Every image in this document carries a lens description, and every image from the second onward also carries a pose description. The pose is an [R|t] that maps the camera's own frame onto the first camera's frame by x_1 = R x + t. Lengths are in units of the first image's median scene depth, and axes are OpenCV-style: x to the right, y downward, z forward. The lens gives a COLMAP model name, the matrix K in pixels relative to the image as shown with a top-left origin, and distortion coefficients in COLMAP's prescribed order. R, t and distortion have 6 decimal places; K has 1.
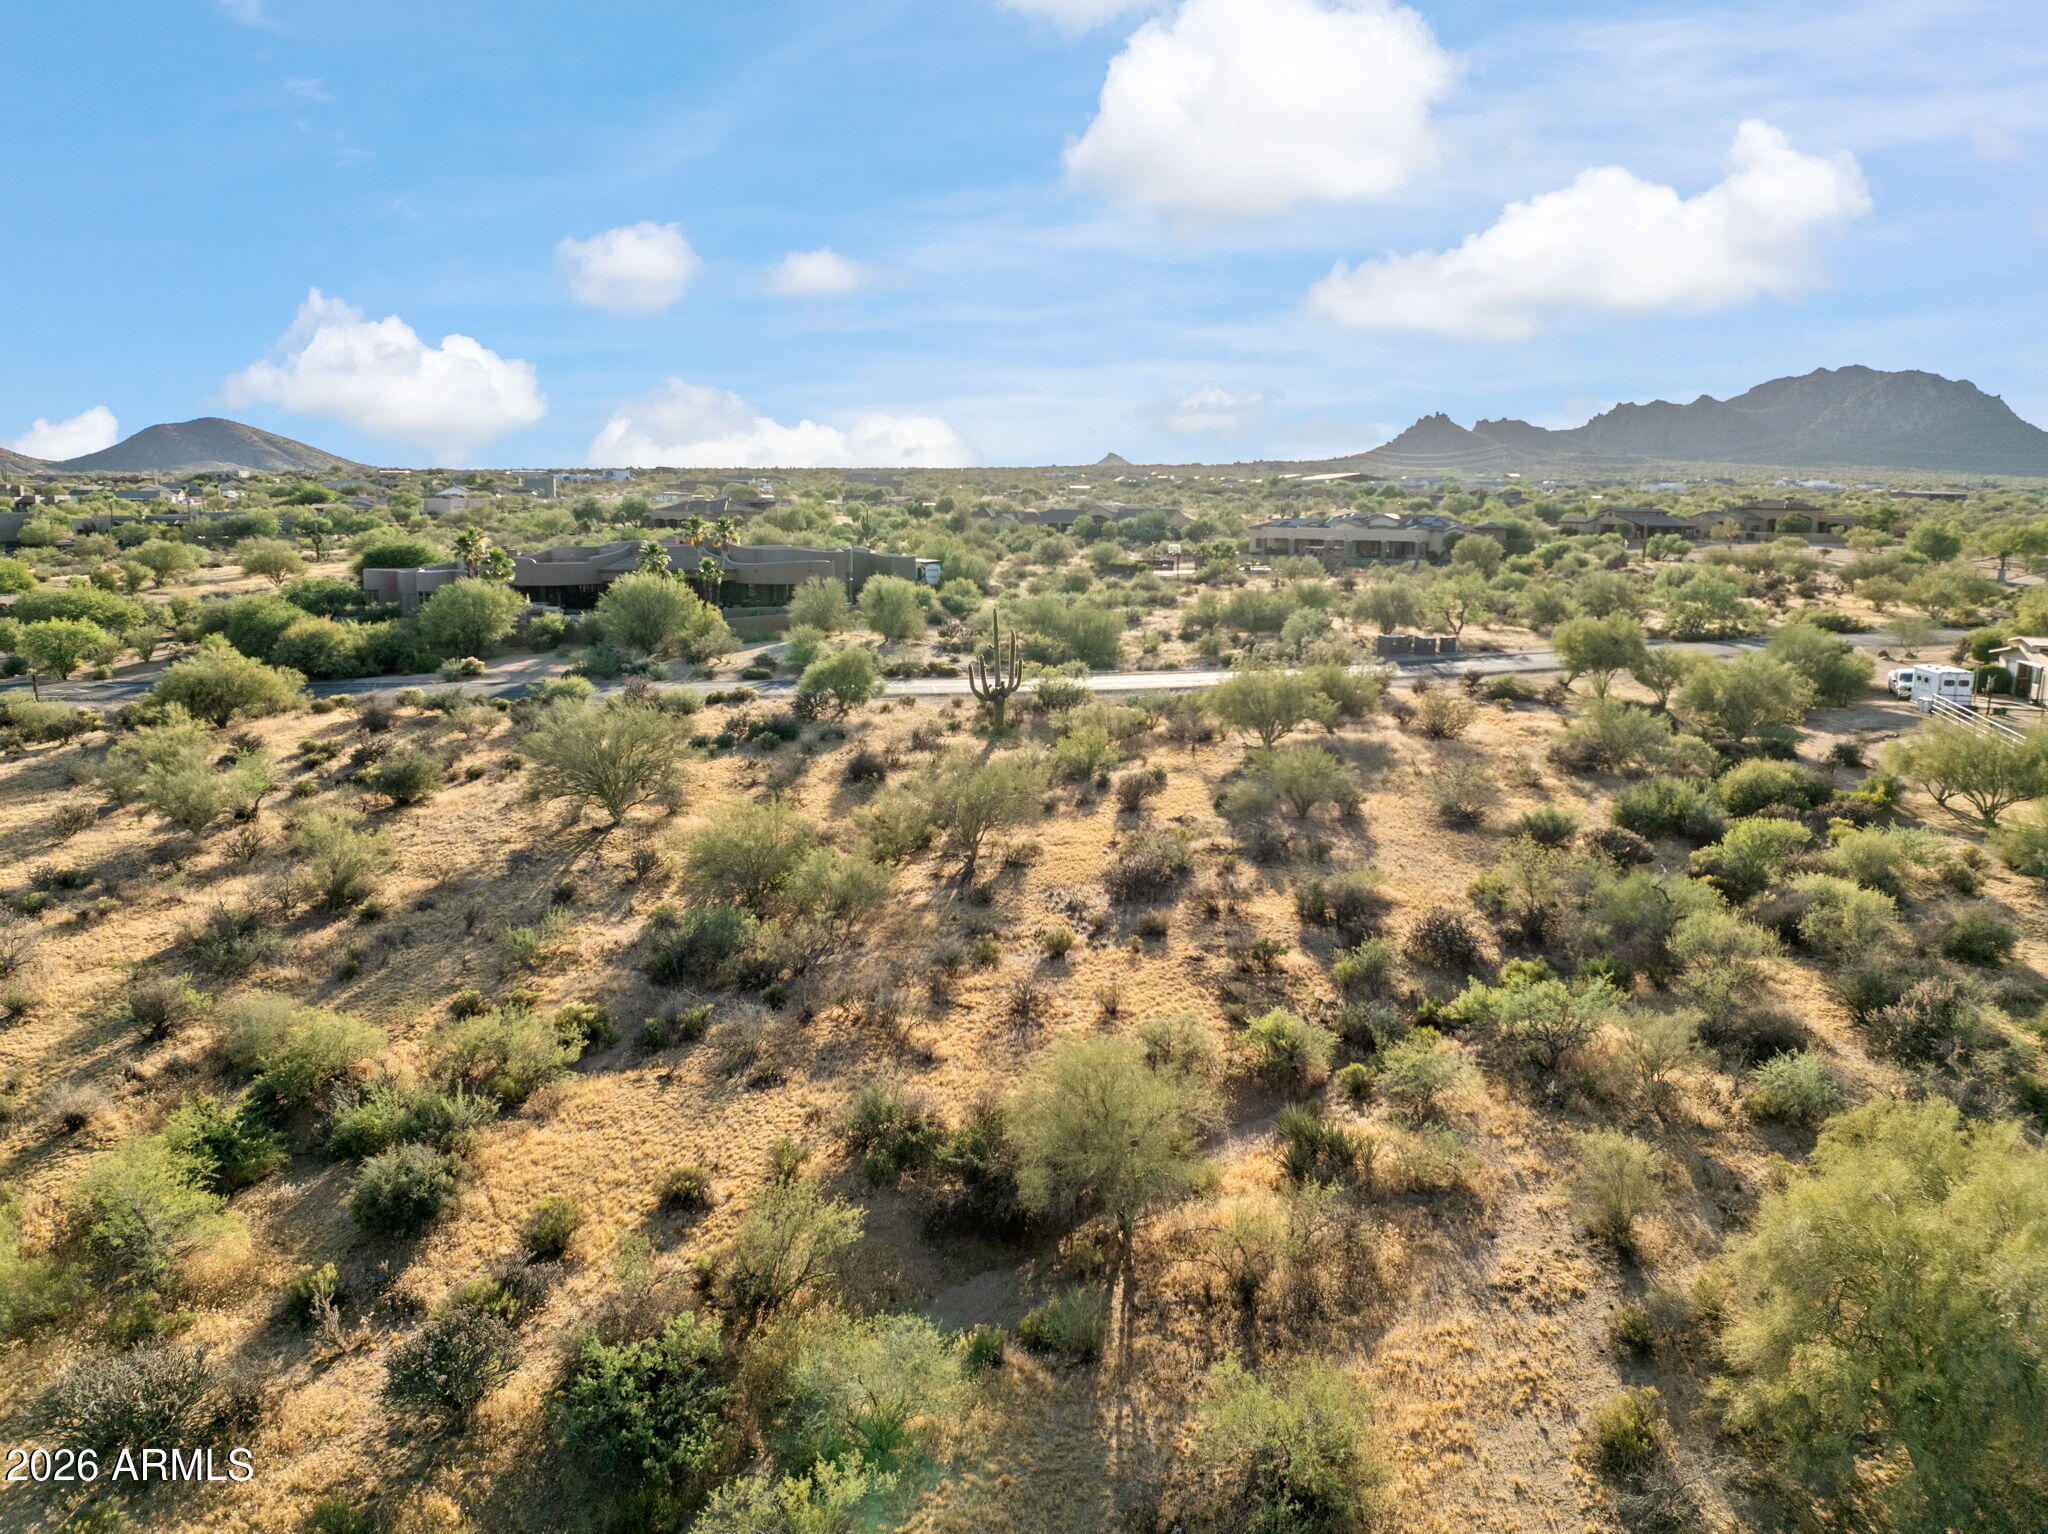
lens RADIAL K [[1442.0, 0, 1034.2], [0, 1442.0, 768.4], [0, 0, 1]] dist [-0.036683, 0.002955]
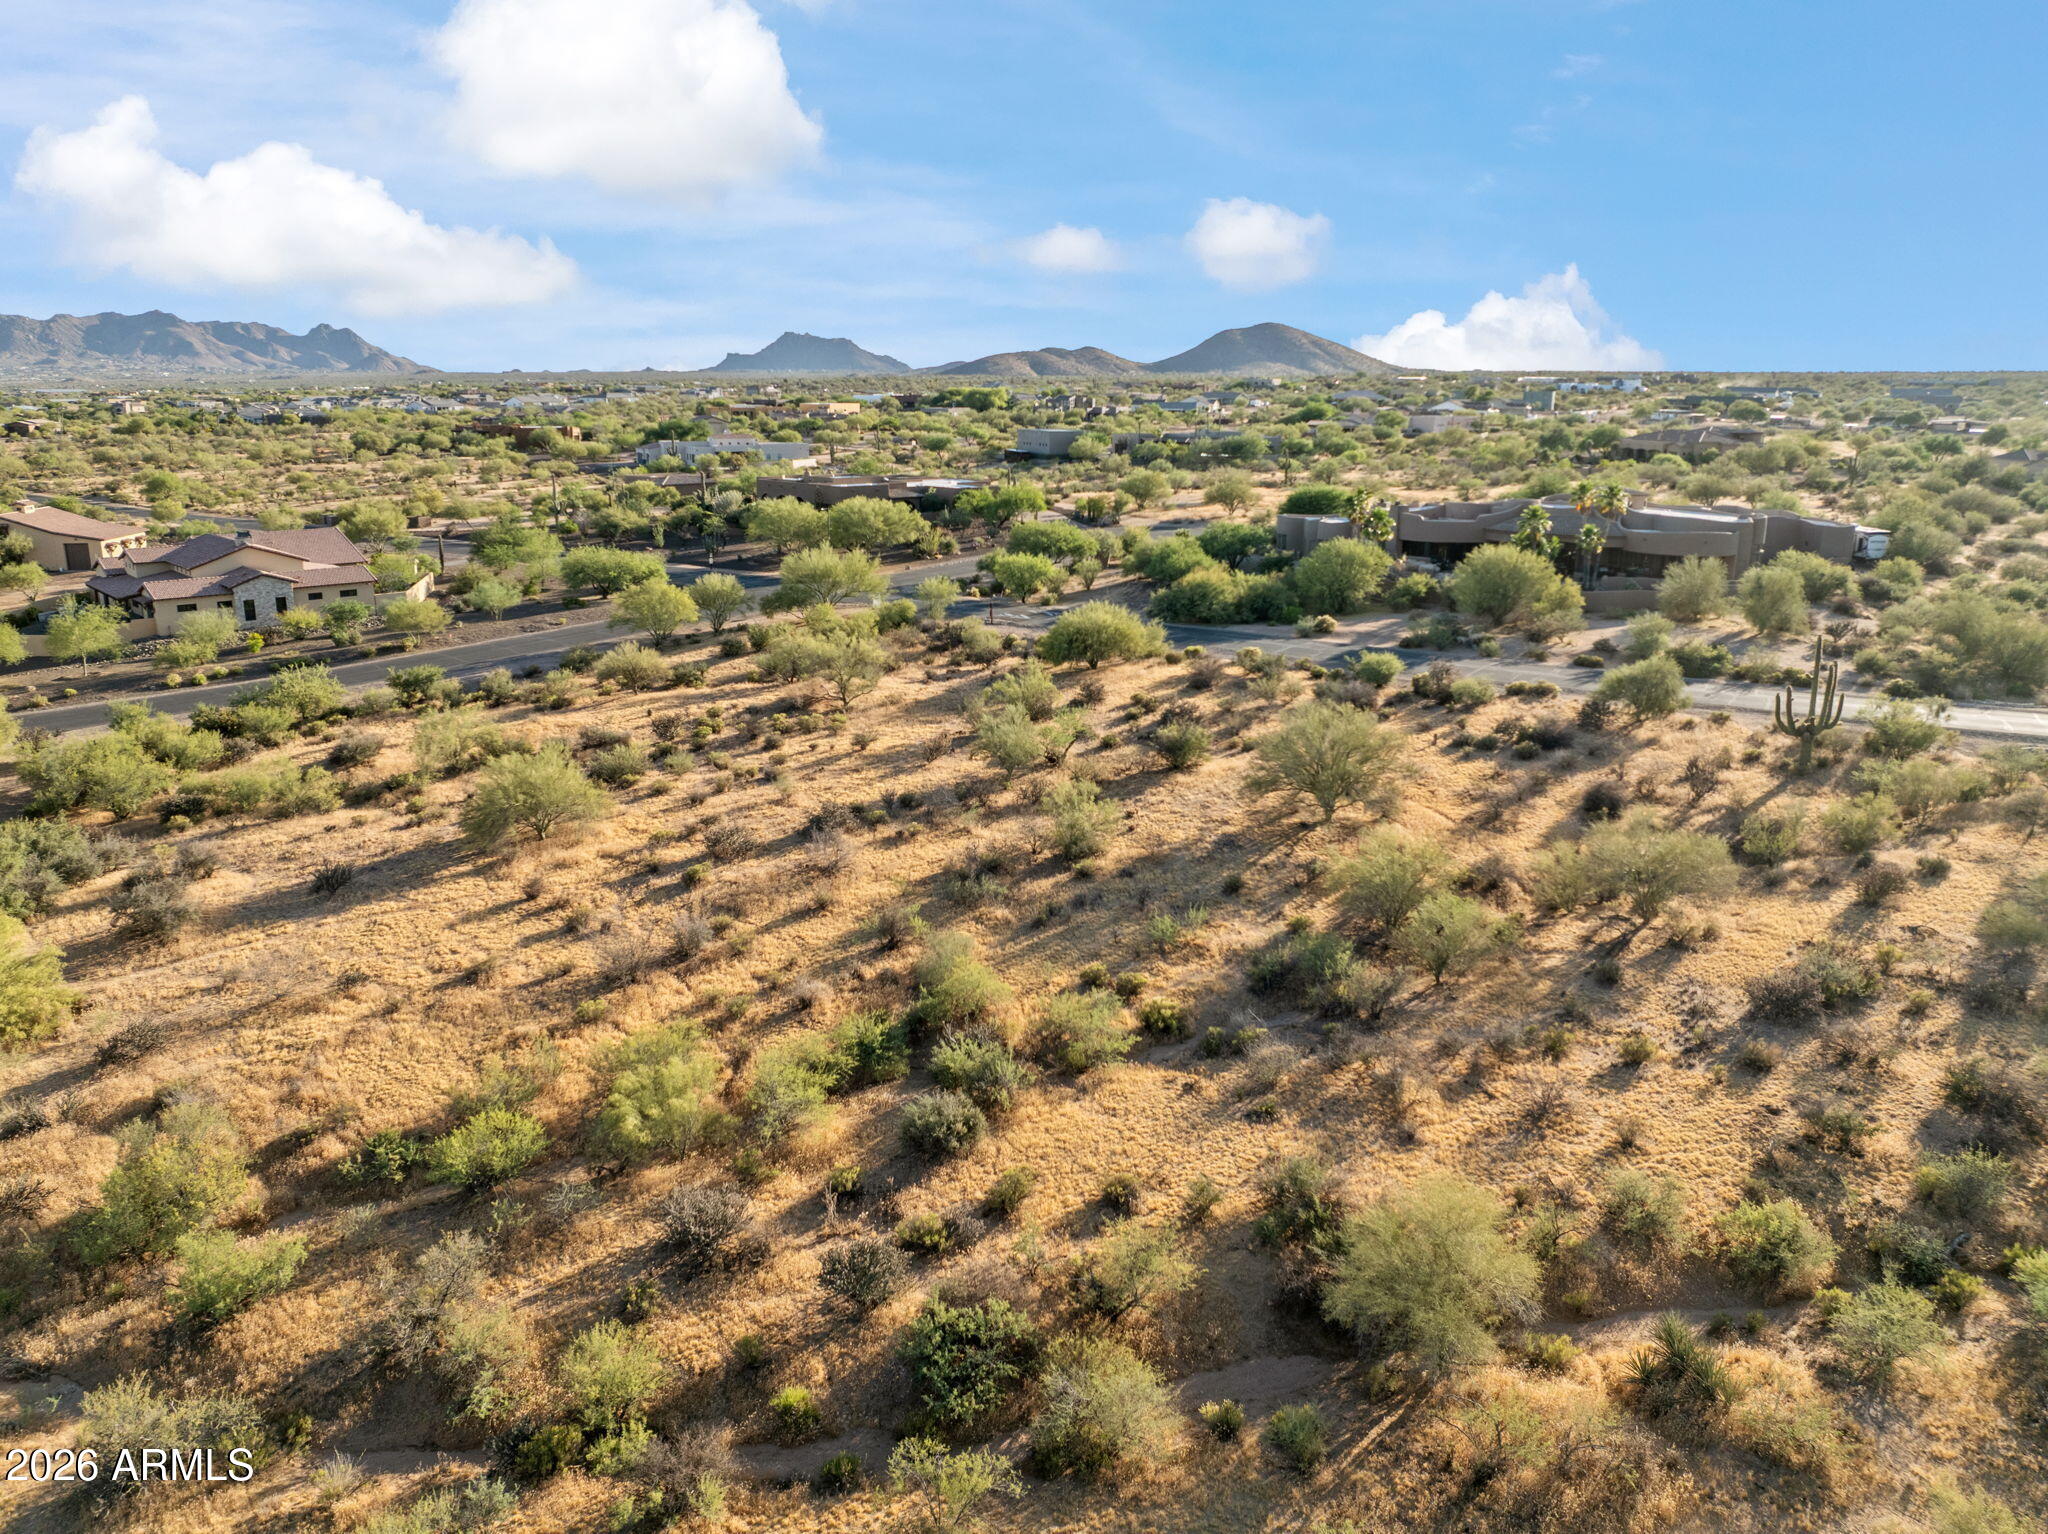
lens RADIAL K [[1442.0, 0, 1035.2], [0, 1442.0, 758.5], [0, 0, 1]] dist [-0.036683, 0.002955]
pose [[0.783324, 0.153090, -0.602468, 0.157941], [-0.116476, 0.988181, 0.099660, -0.077008], [0.610604, -0.007893, 0.791897, -0.002662]]
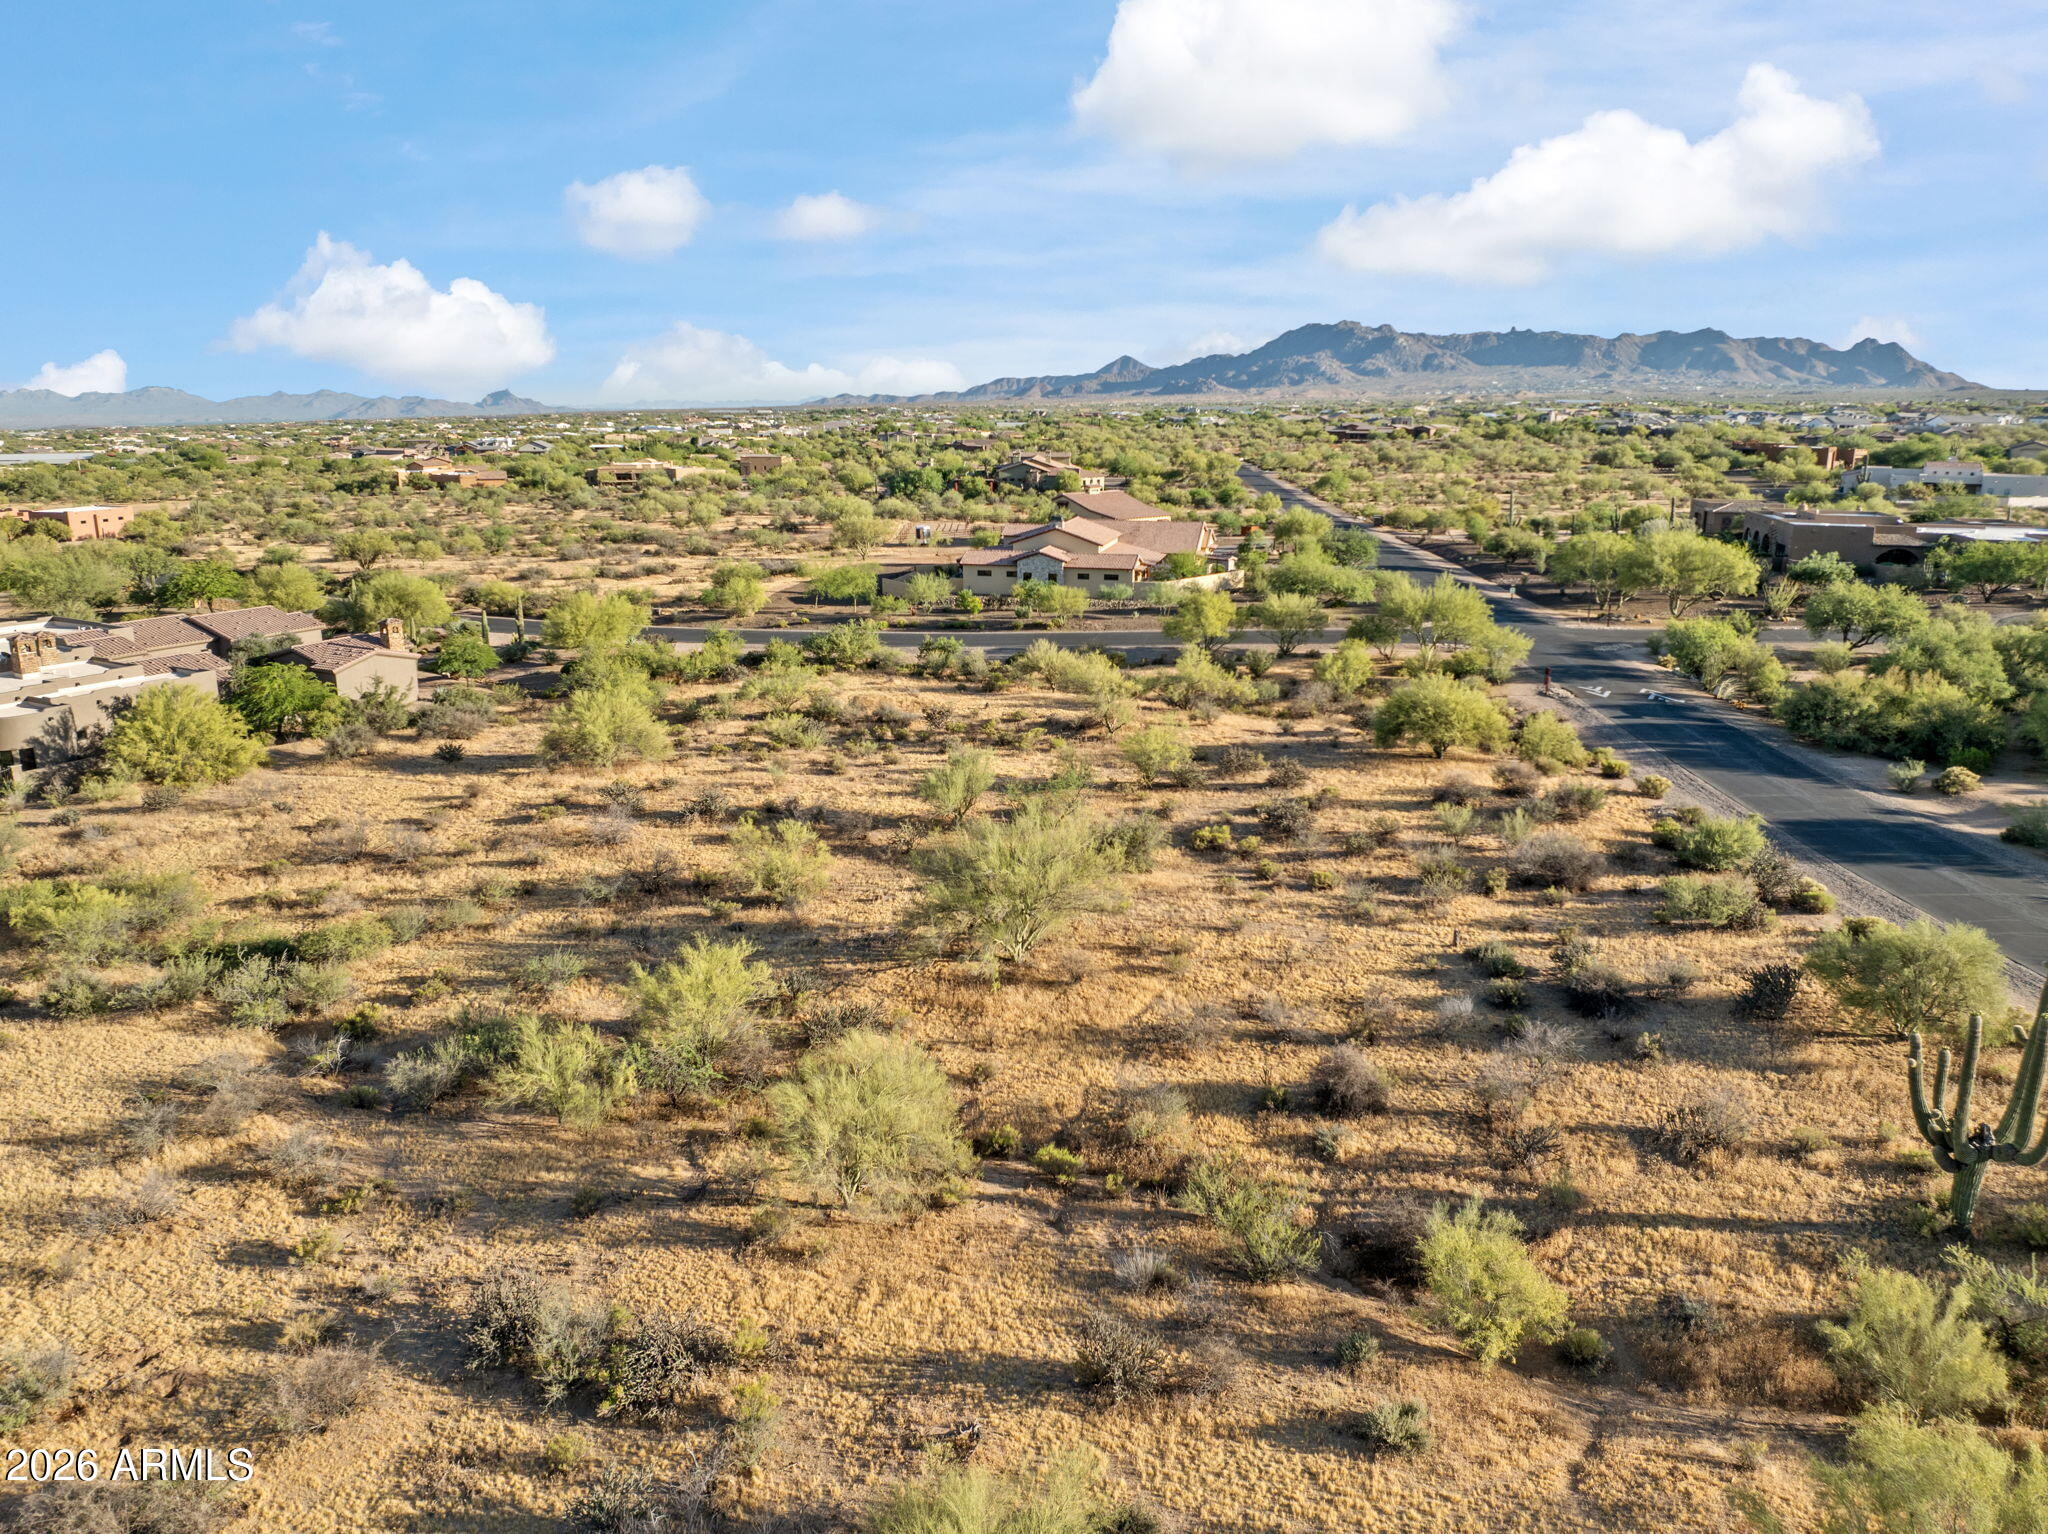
lens RADIAL K [[1442.0, 0, 1031.8], [0, 1442.0, 767.4], [0, 0, 1]] dist [-0.036683, 0.002955]
pose [[-0.068697, 0.242926, -0.967609, 0.405684], [-0.189788, 0.949006, 0.251730, -0.233337], [0.979419, 0.200933, -0.019089, 0.840895]]
